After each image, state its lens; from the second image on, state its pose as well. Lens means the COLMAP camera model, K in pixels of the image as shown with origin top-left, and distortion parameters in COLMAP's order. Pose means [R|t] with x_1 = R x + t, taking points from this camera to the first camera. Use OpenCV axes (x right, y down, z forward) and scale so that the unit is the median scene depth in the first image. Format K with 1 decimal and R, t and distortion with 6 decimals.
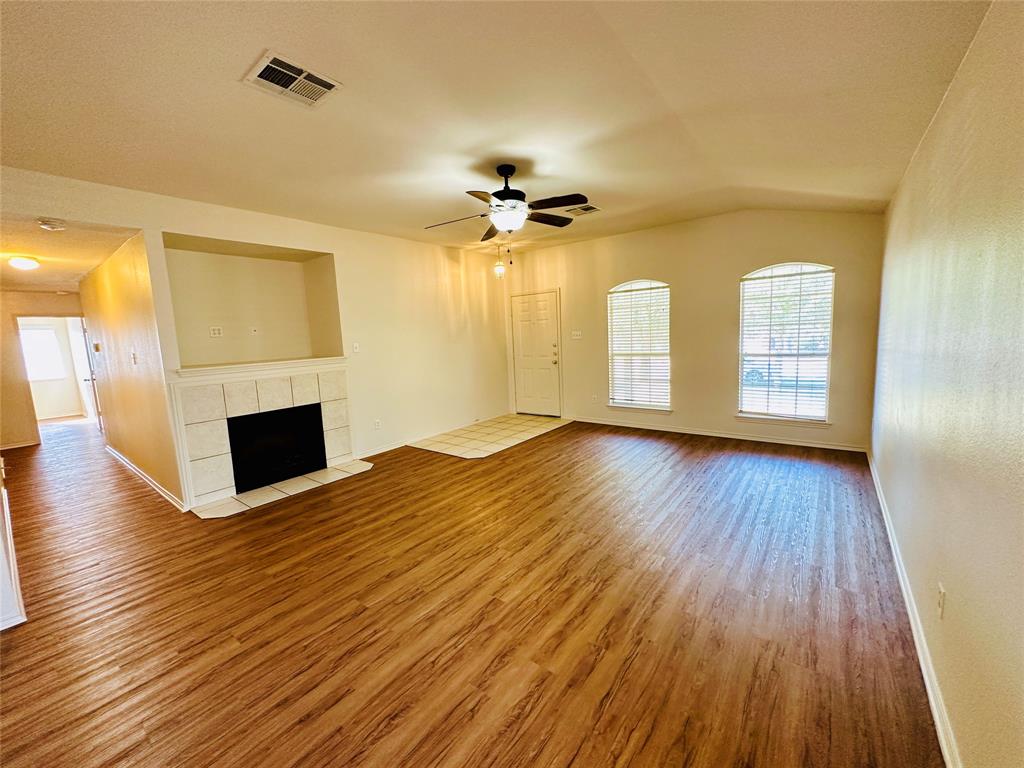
lens RADIAL K [[407.6, 0, 517.1], [0, 407.6, 389.5], [0, 0, 1]] dist [-0.003397, 0.000710]
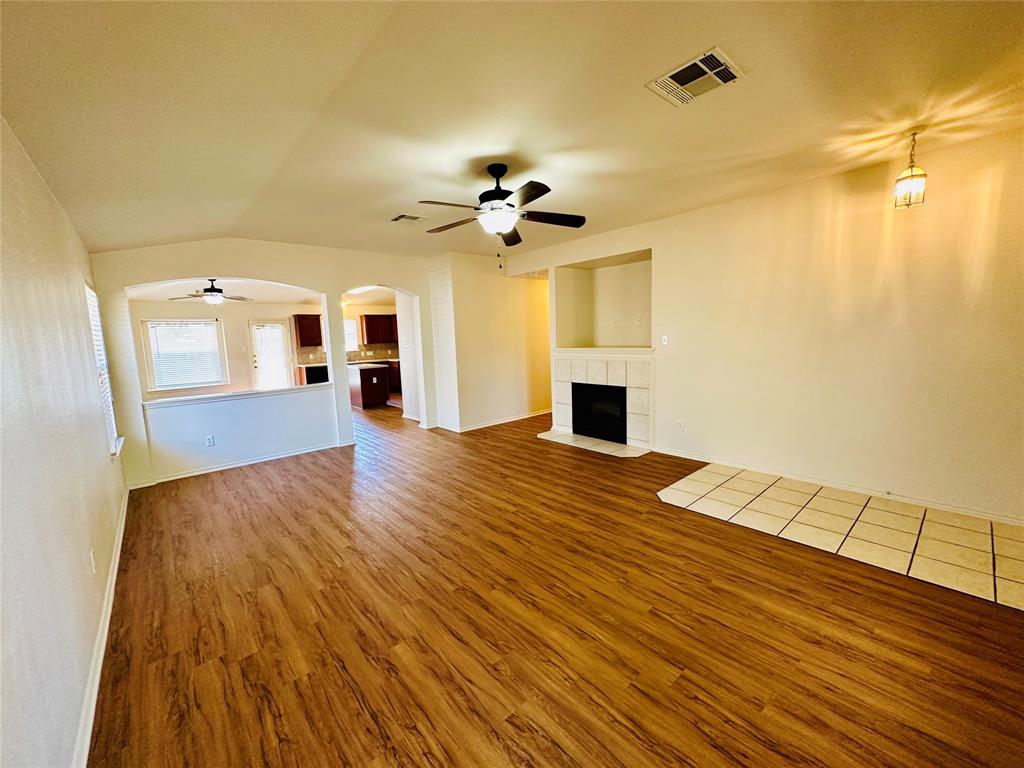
lens RADIAL K [[407.6, 0, 505.5], [0, 407.6, 386.6], [0, 0, 1]] dist [-0.003397, 0.000710]
pose [[-0.205703, 0.175388, -0.962769, 0.770301], [-0.093584, 0.975775, 0.197752, -0.183170], [0.974129, 0.130778, -0.184307, 0.993254]]
